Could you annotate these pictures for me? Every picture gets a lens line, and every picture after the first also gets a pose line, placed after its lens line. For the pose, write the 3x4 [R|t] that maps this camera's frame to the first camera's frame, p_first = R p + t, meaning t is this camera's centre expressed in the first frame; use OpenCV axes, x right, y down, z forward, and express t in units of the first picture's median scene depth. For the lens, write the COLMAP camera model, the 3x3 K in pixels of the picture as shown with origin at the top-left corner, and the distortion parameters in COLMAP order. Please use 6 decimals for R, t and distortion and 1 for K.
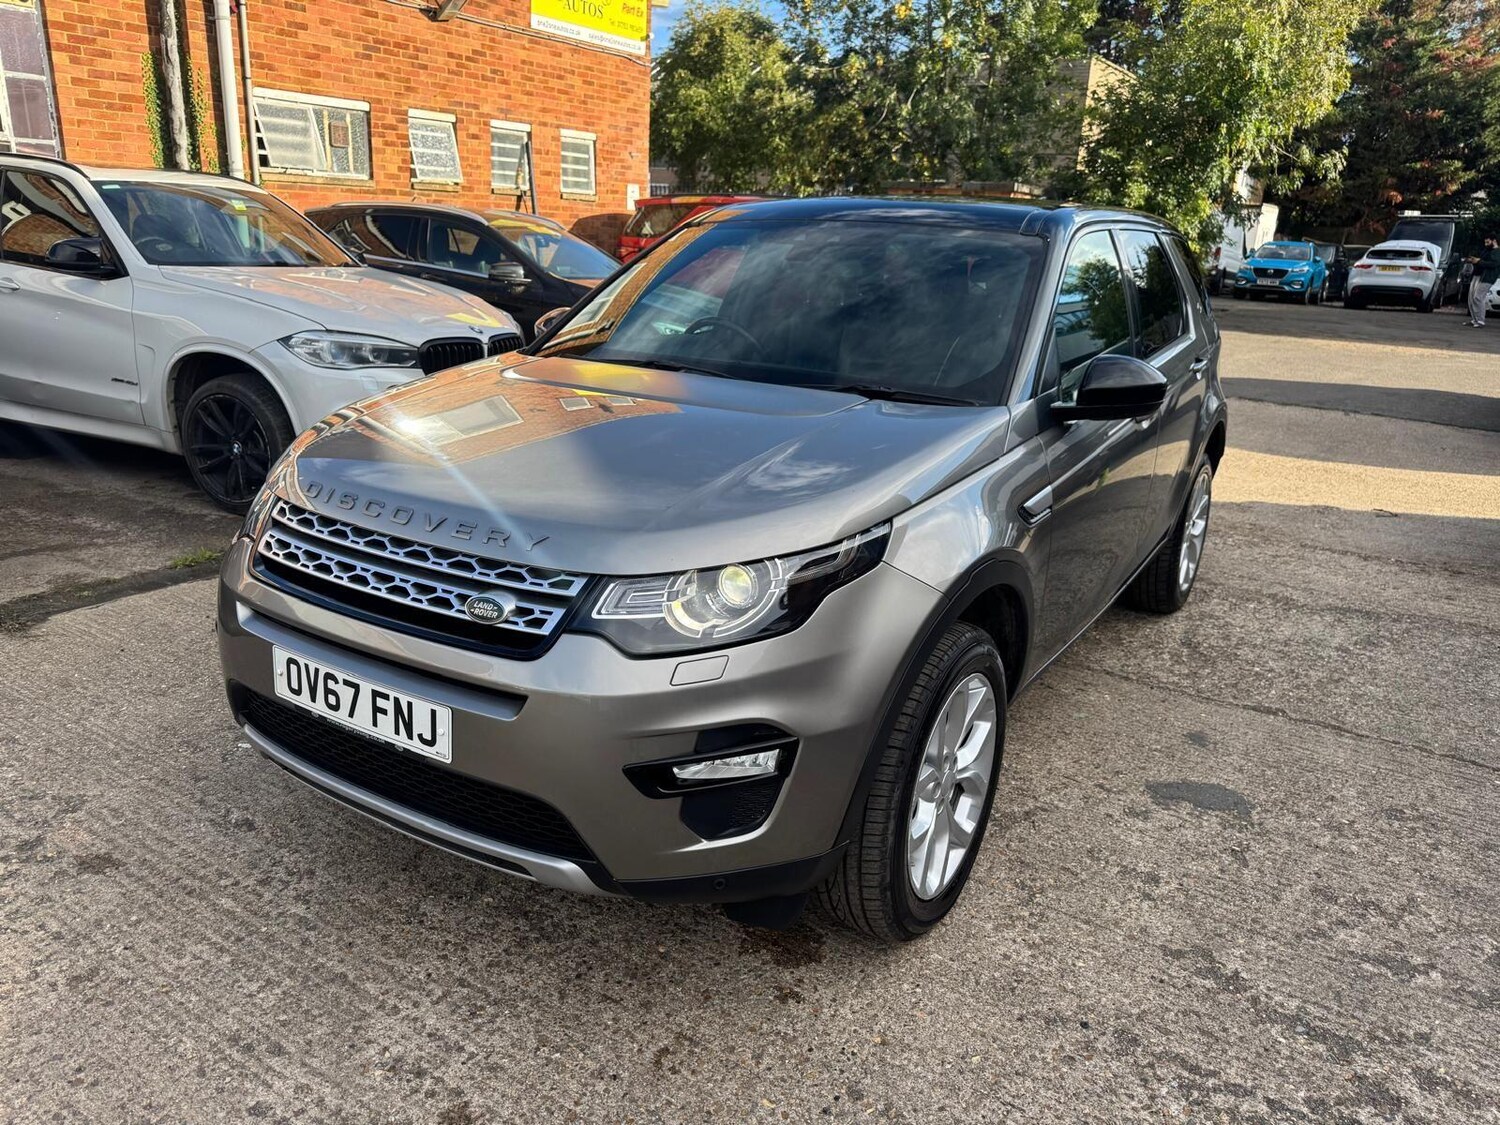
lens RADIAL K [[1067.4, 0, 750.6], [0, 1067.4, 563.7], [0, 0, 1]] dist [0.013996, -0.016181]
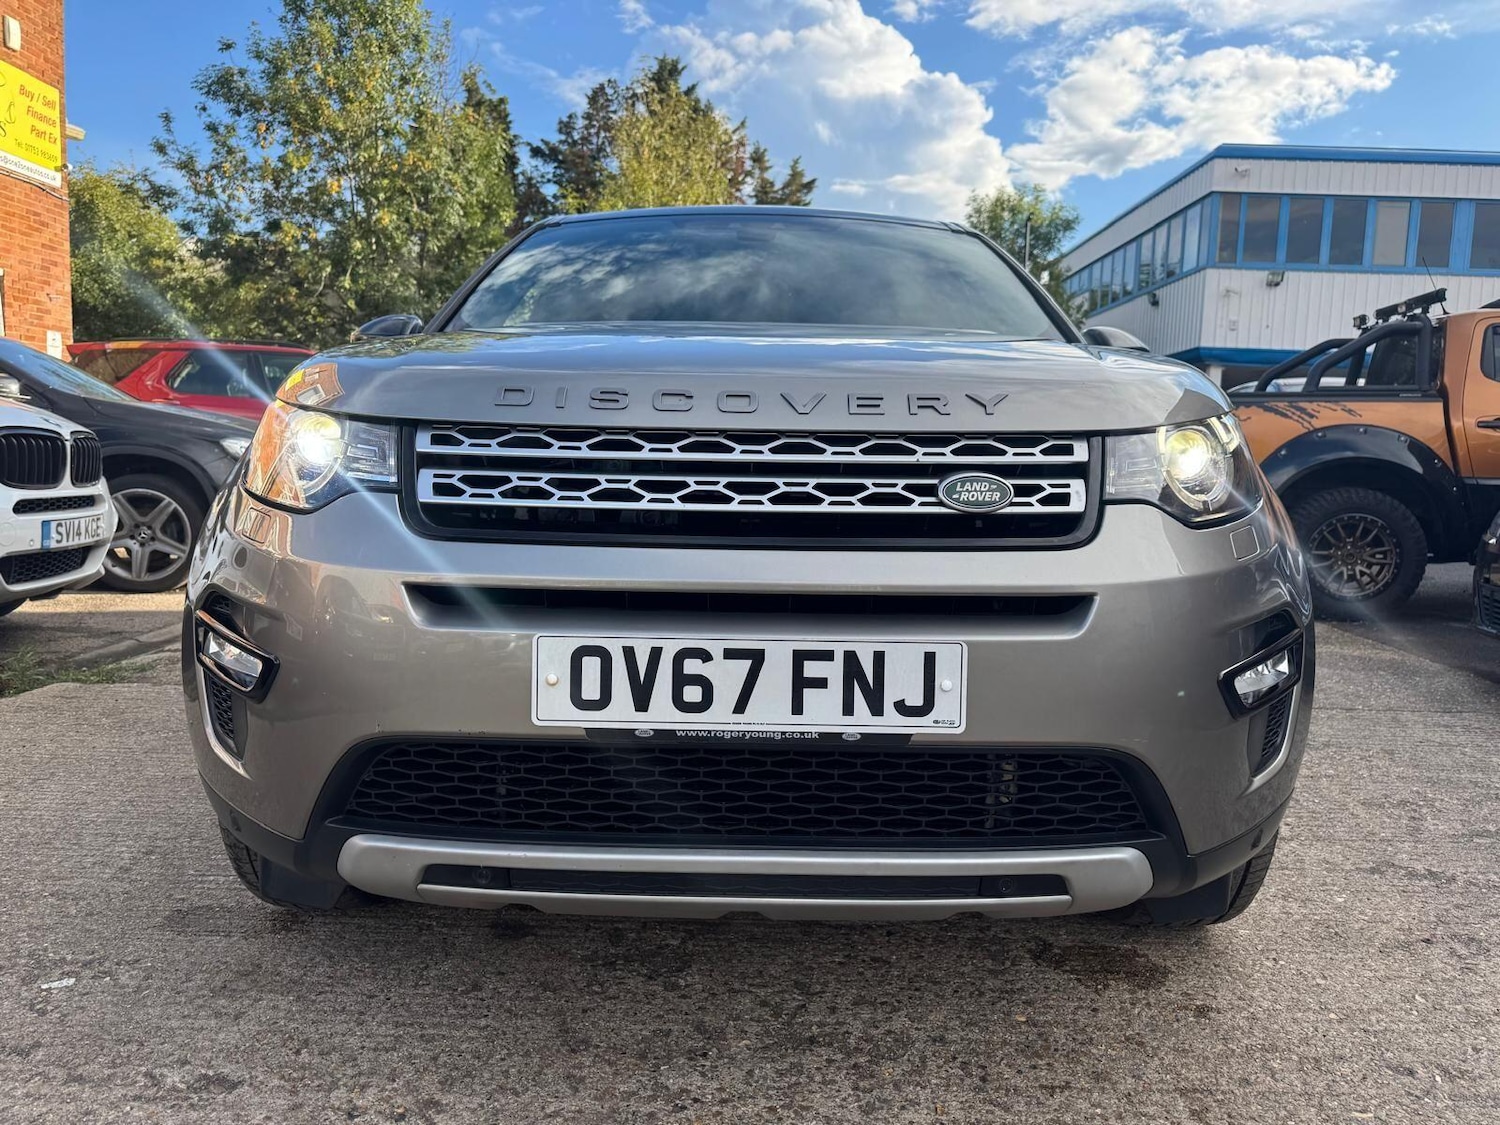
lens RADIAL K [[1068.3, 0, 755.1], [0, 1068.3, 554.4], [0, 0, 1]] dist [0.013188, -0.013433]
pose [[0.845303, -0.072659, 0.529323, -0.540019], [0.171512, 0.975179, -0.140036, 0.112906], [-0.506010, 0.209158, 0.836784, 0.375723]]
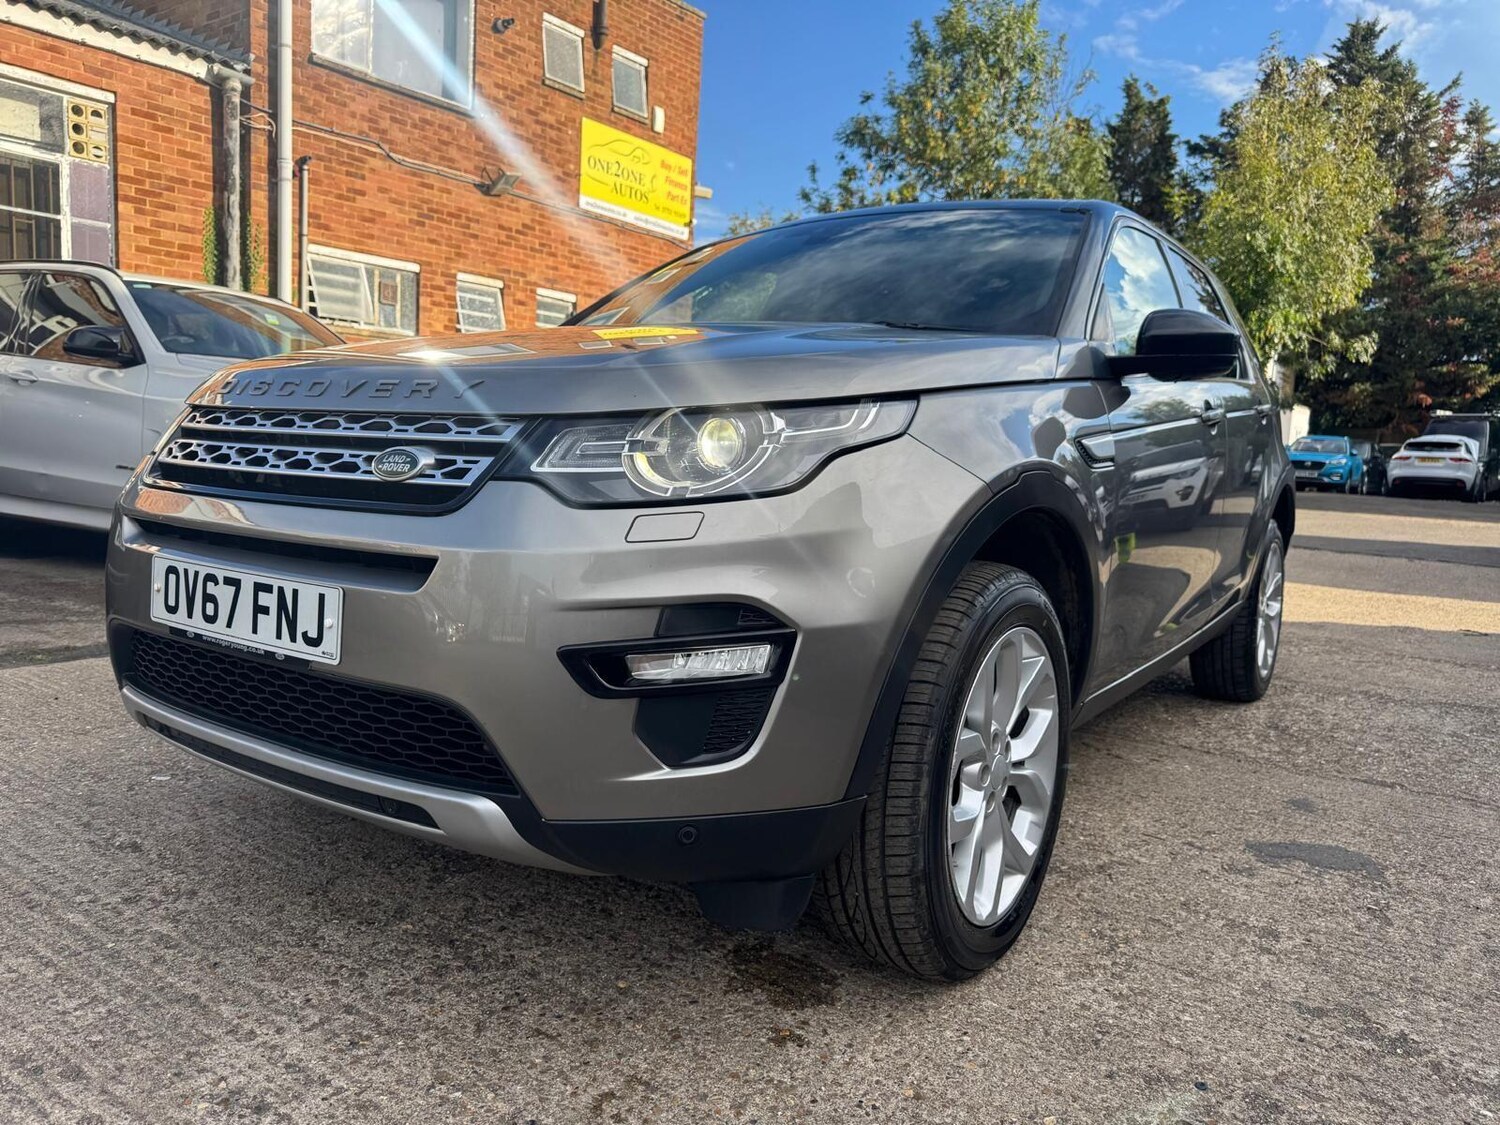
lens RADIAL K [[1068.1, 0, 753.2], [0, 1068.1, 558.5], [0, 0, 1]] dist [0.007344, -0.009157]
pose [[0.999324, 0.006558, -0.036163, 0.031159], [-0.013501, 0.980662, -0.195244, 0.192471], [0.034184, 0.195600, 0.980088, 0.186572]]
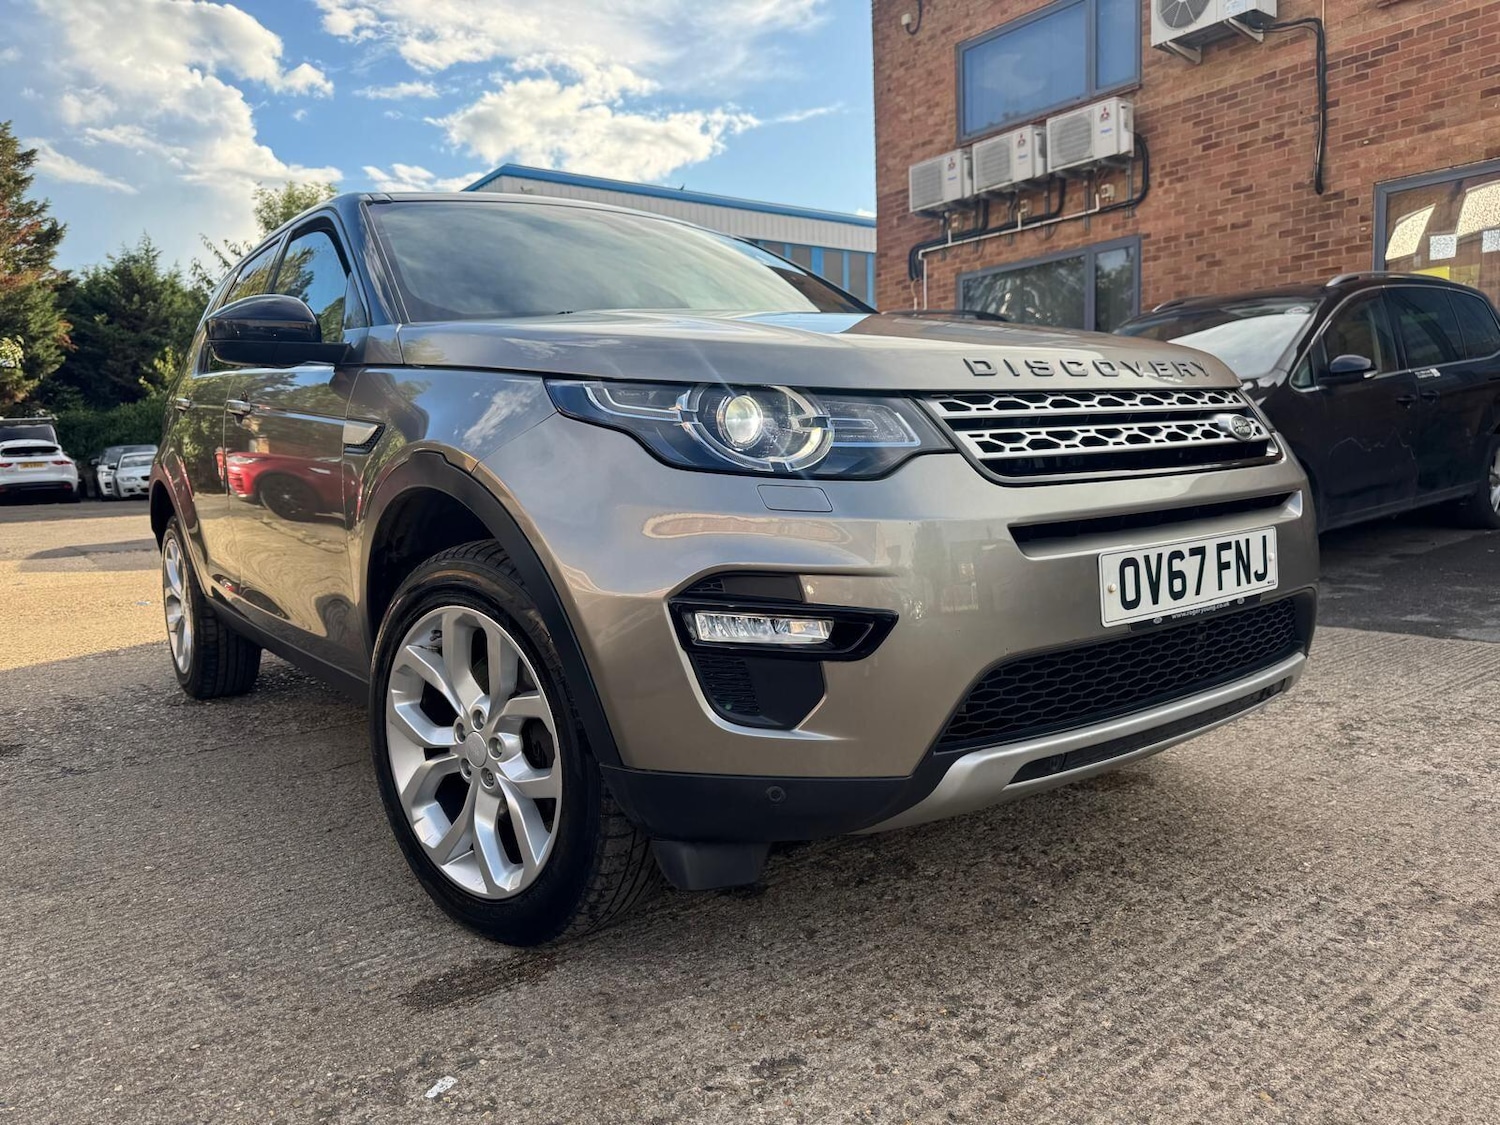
lens RADIAL K [[1057.5, 0, 750.2], [0, 1057.5, 563.4], [0, 0, 1]] dist [0.006558, -0.005557]
pose [[0.348532, -0.153715, 0.924607, -0.985154], [0.331134, 0.943042, 0.031958, -0.014814], [-0.876856, 0.295030, 0.379580, 0.783513]]
